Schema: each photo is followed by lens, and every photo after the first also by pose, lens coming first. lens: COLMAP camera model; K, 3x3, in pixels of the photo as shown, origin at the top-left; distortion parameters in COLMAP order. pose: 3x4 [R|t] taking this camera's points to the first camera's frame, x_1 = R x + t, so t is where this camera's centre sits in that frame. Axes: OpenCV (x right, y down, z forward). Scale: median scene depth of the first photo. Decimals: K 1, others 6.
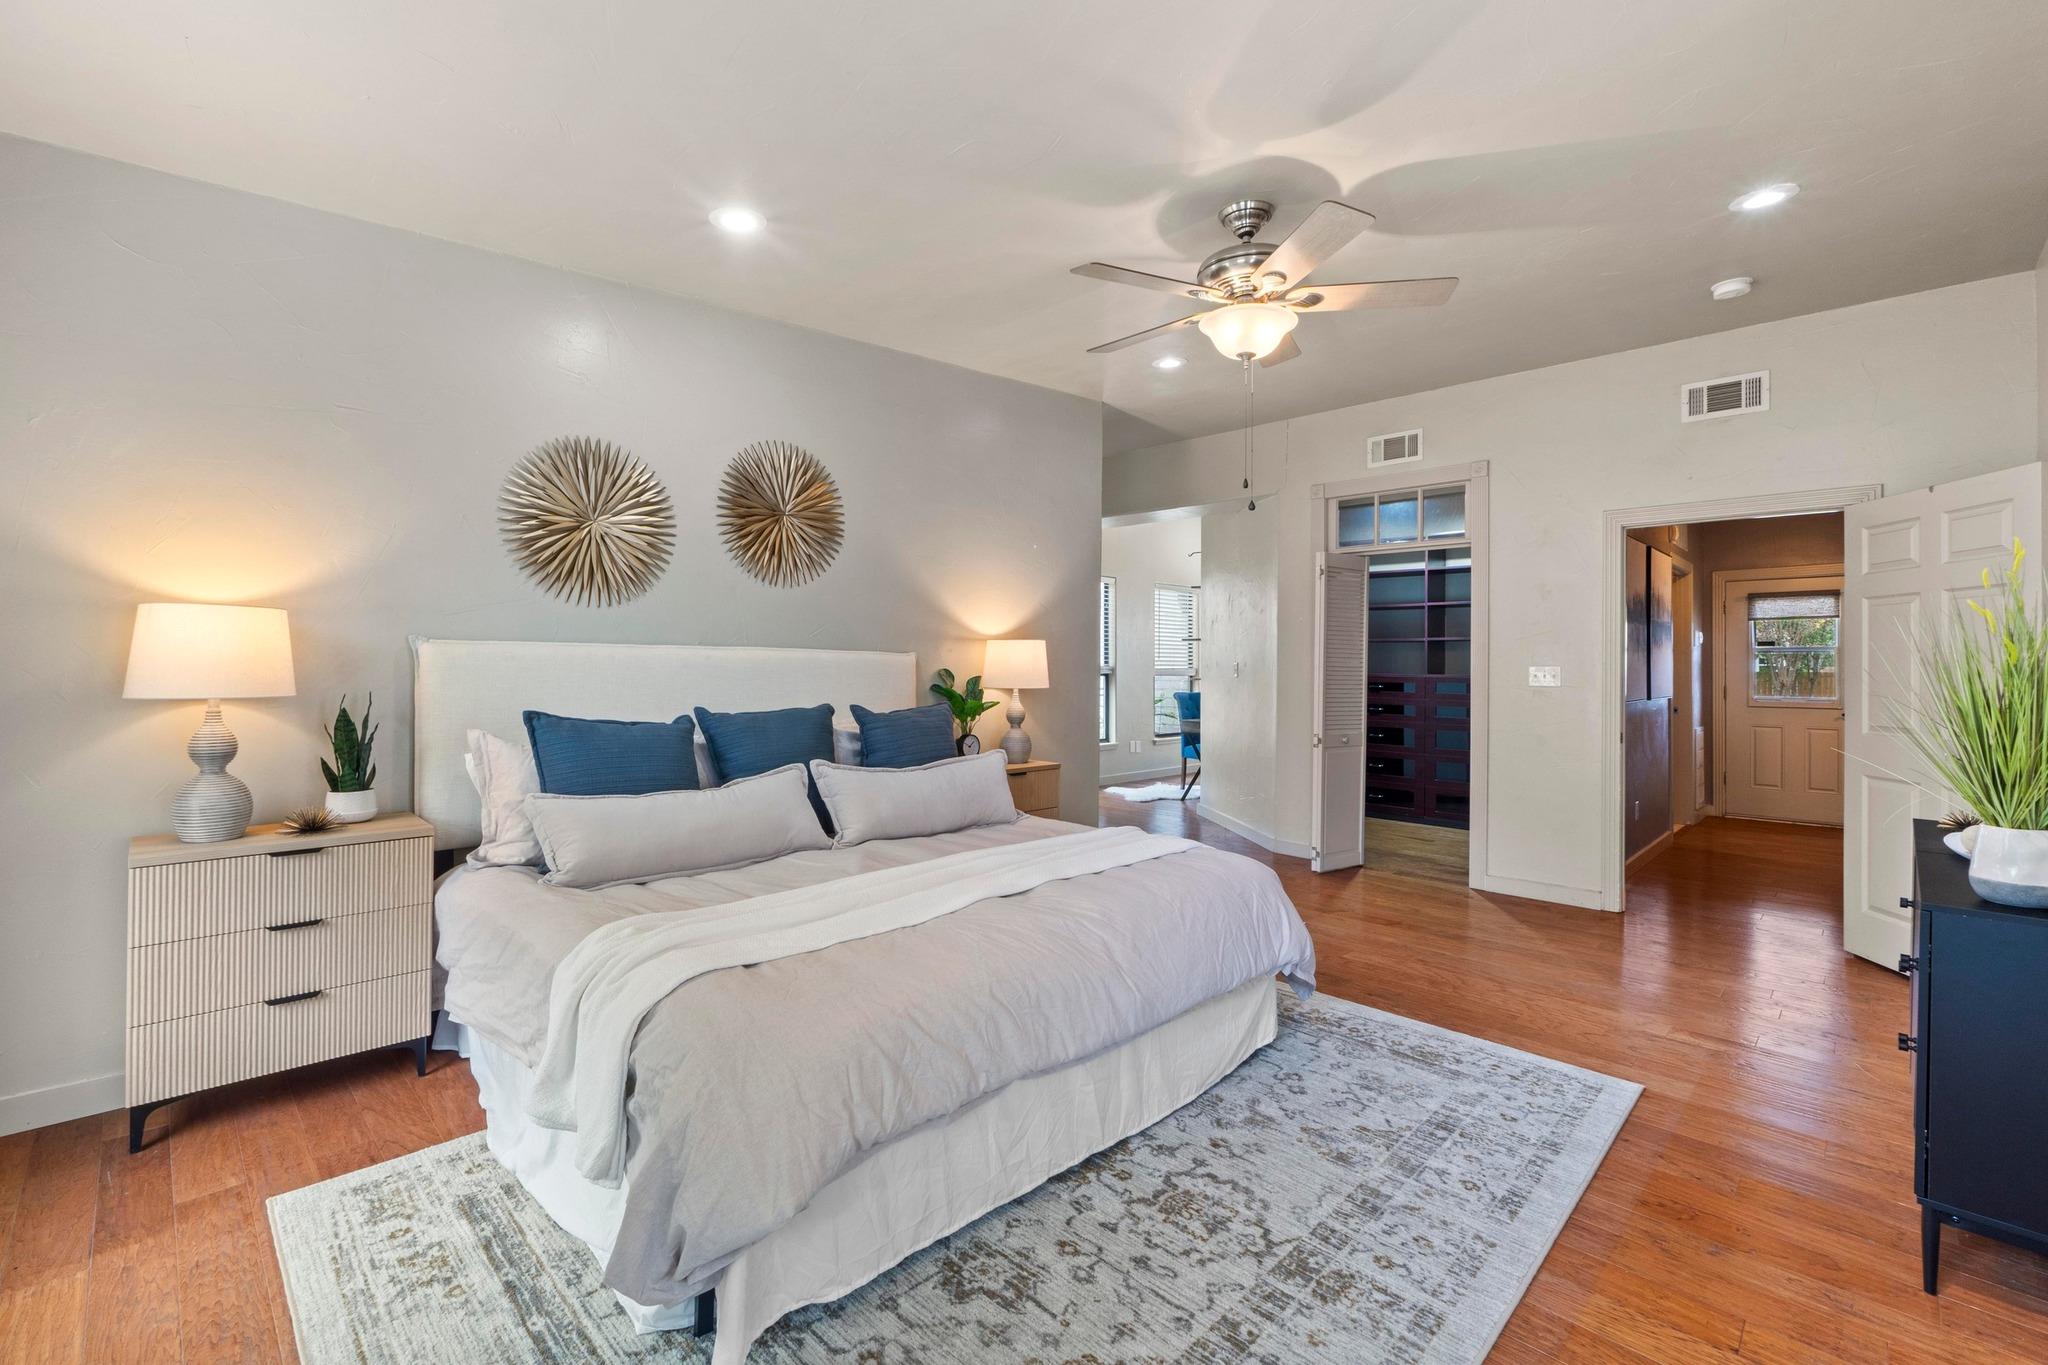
lens RADIAL K [[882.6, 0, 1016.9], [0, 882.6, 690.7], [0, 0, 1]] dist [-0.002707, -0.000370]
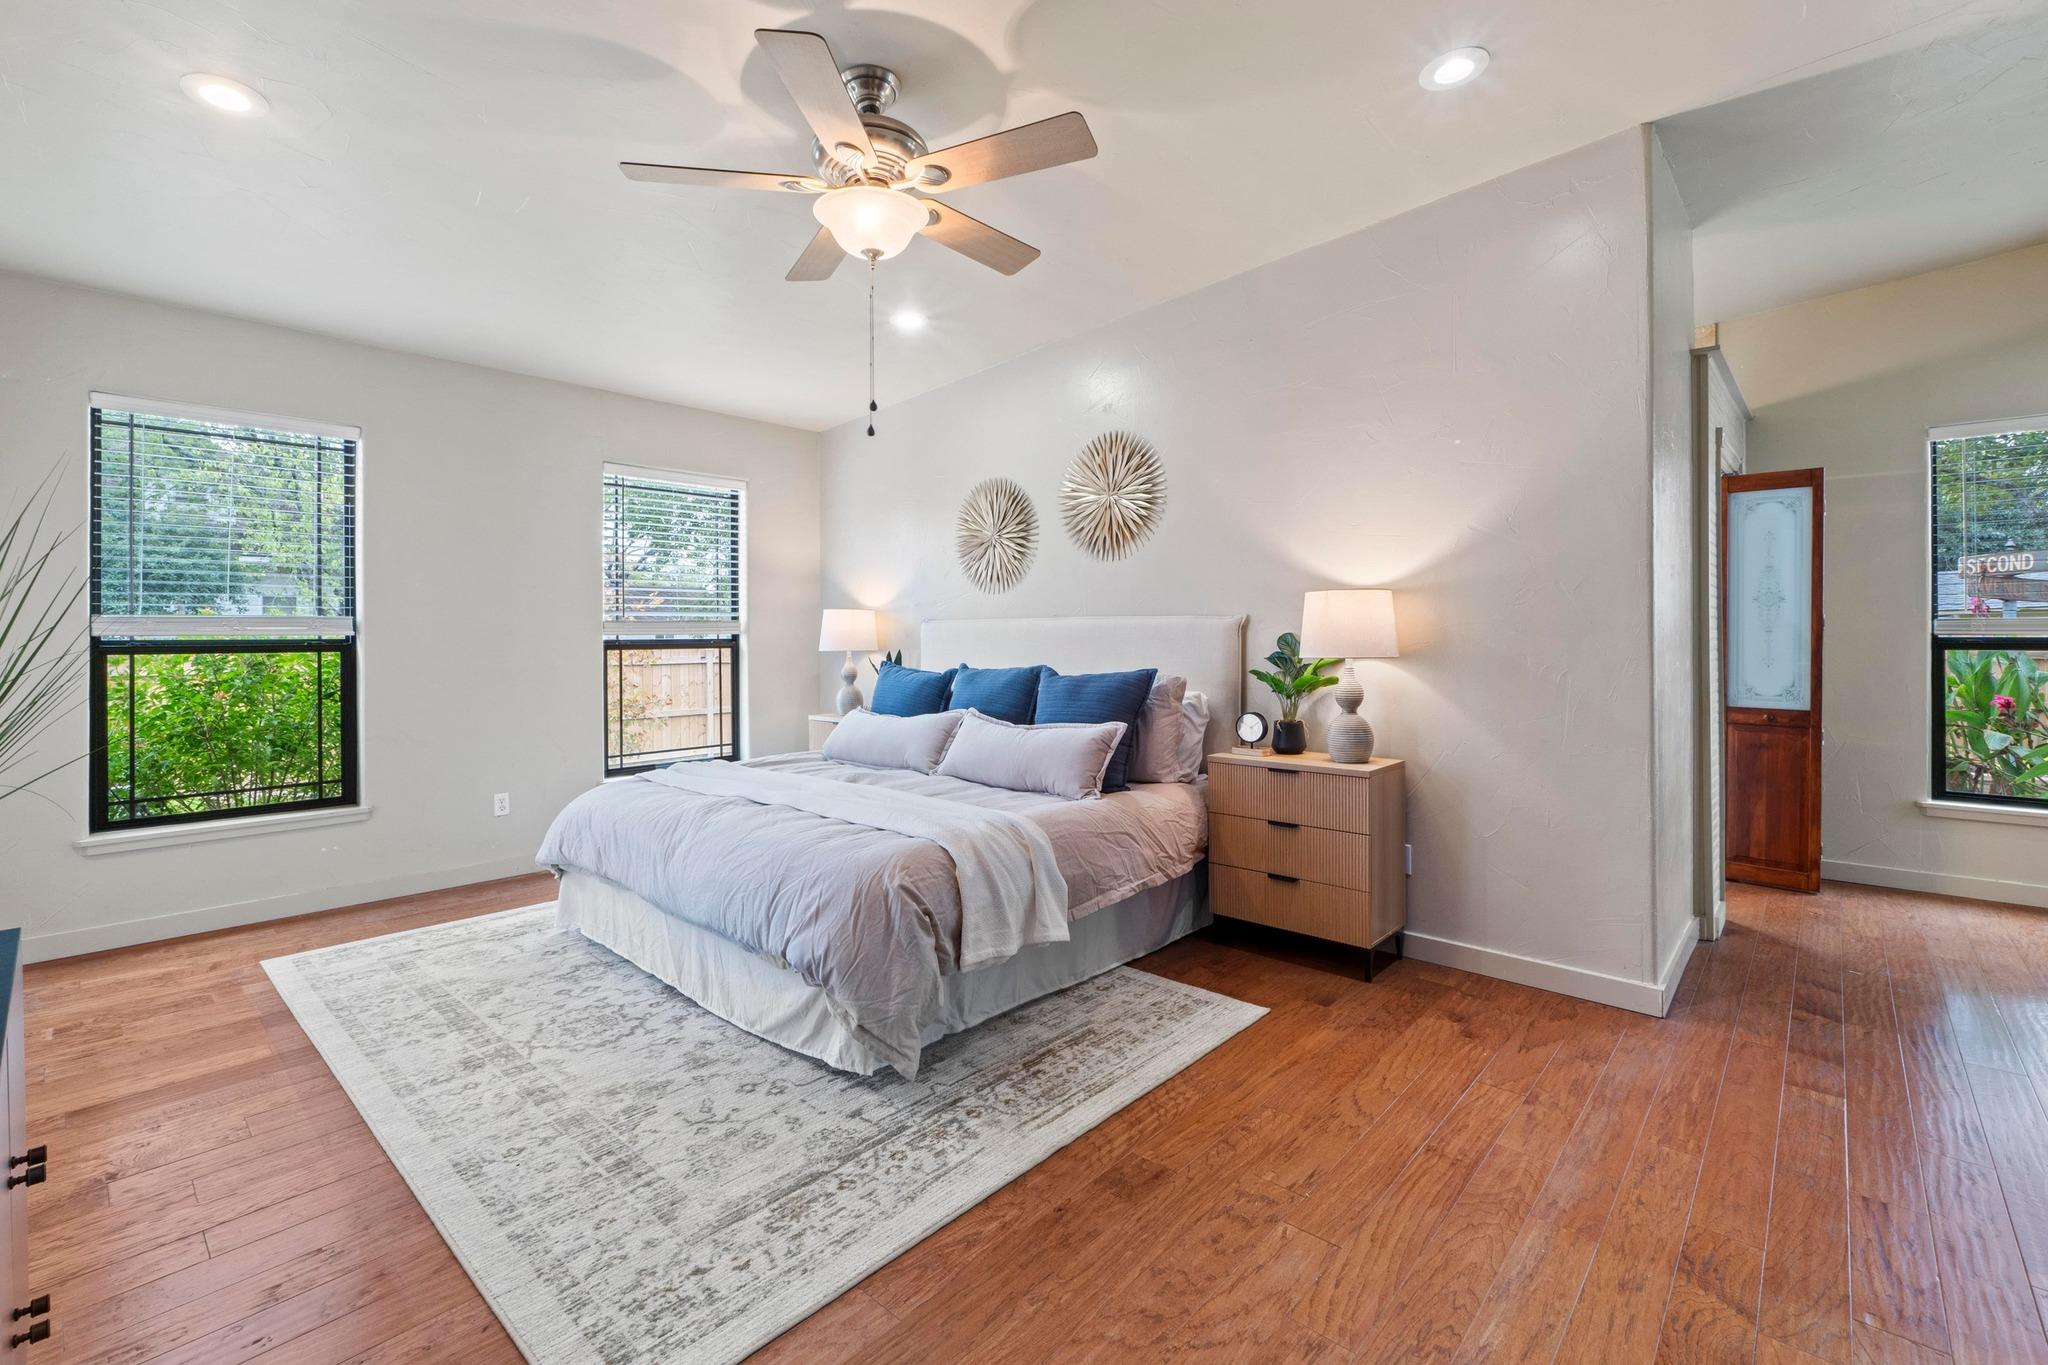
lens RADIAL K [[888.0, 0, 1022.3], [0, 888.0, 662.4], [0, 0, 1]] dist [-0.002686, -0.000205]
pose [[0.044670, 0.020767, -0.998786, 1.303629], [-0.019275, 0.999616, 0.019922, -0.011095], [0.998816, 0.018362, 0.045053, 1.302323]]
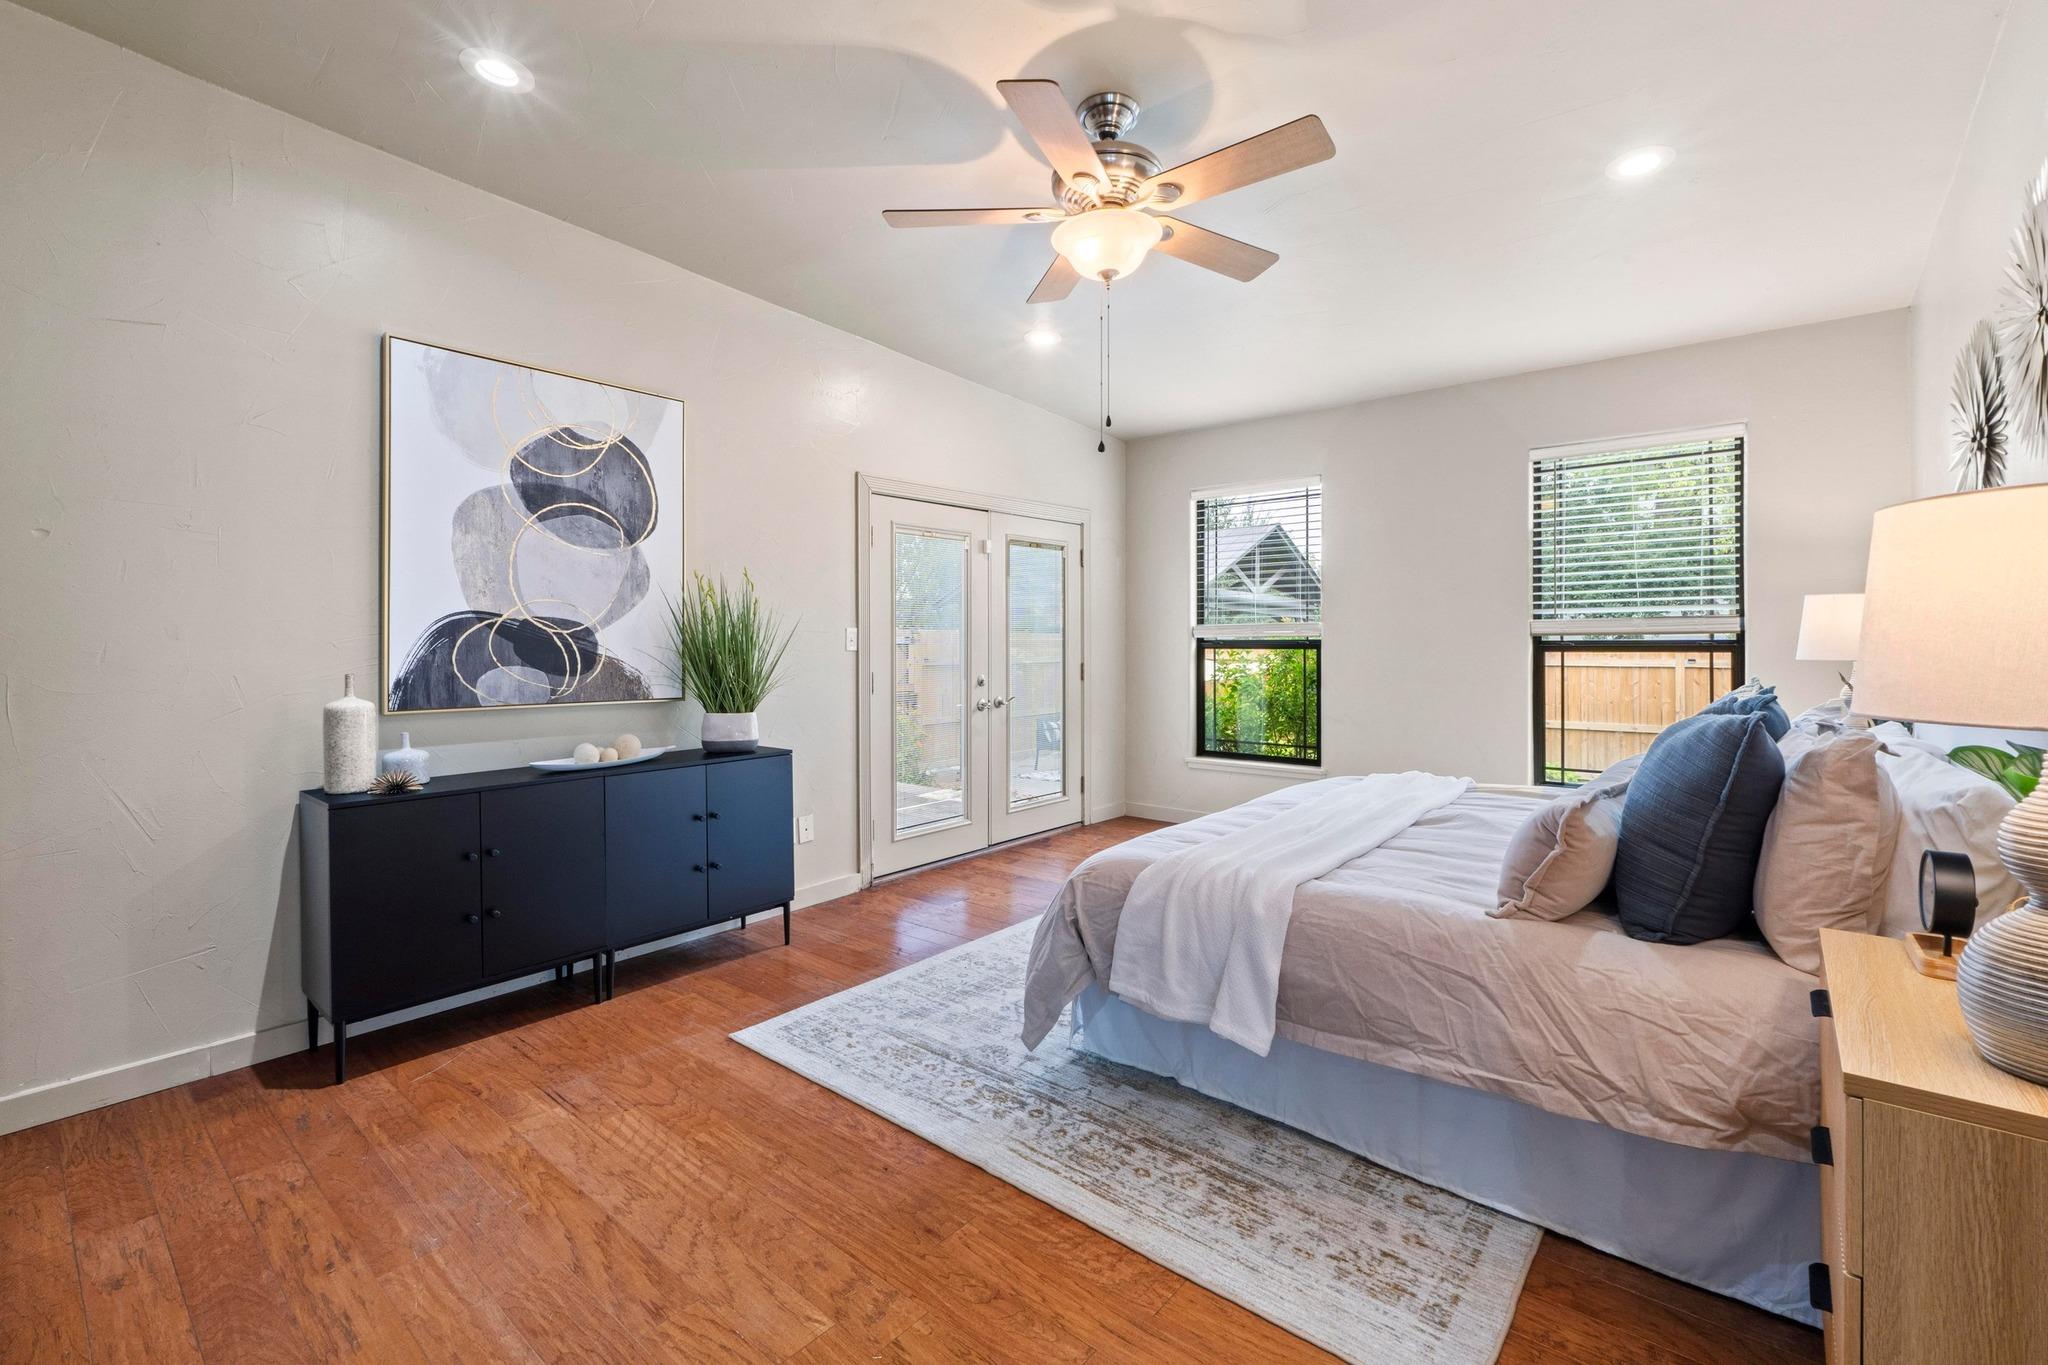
lens RADIAL K [[888.0, 0, 1022.3], [0, 888.0, 662.4], [0, 0, 1]] dist [-0.002686, -0.000205]
pose [[-0.996437, -0.001585, -0.084323, 0.494609], [-0.005751, 0.998773, 0.049194, -0.042707], [0.084141, 0.049504, -0.995223, 2.195421]]
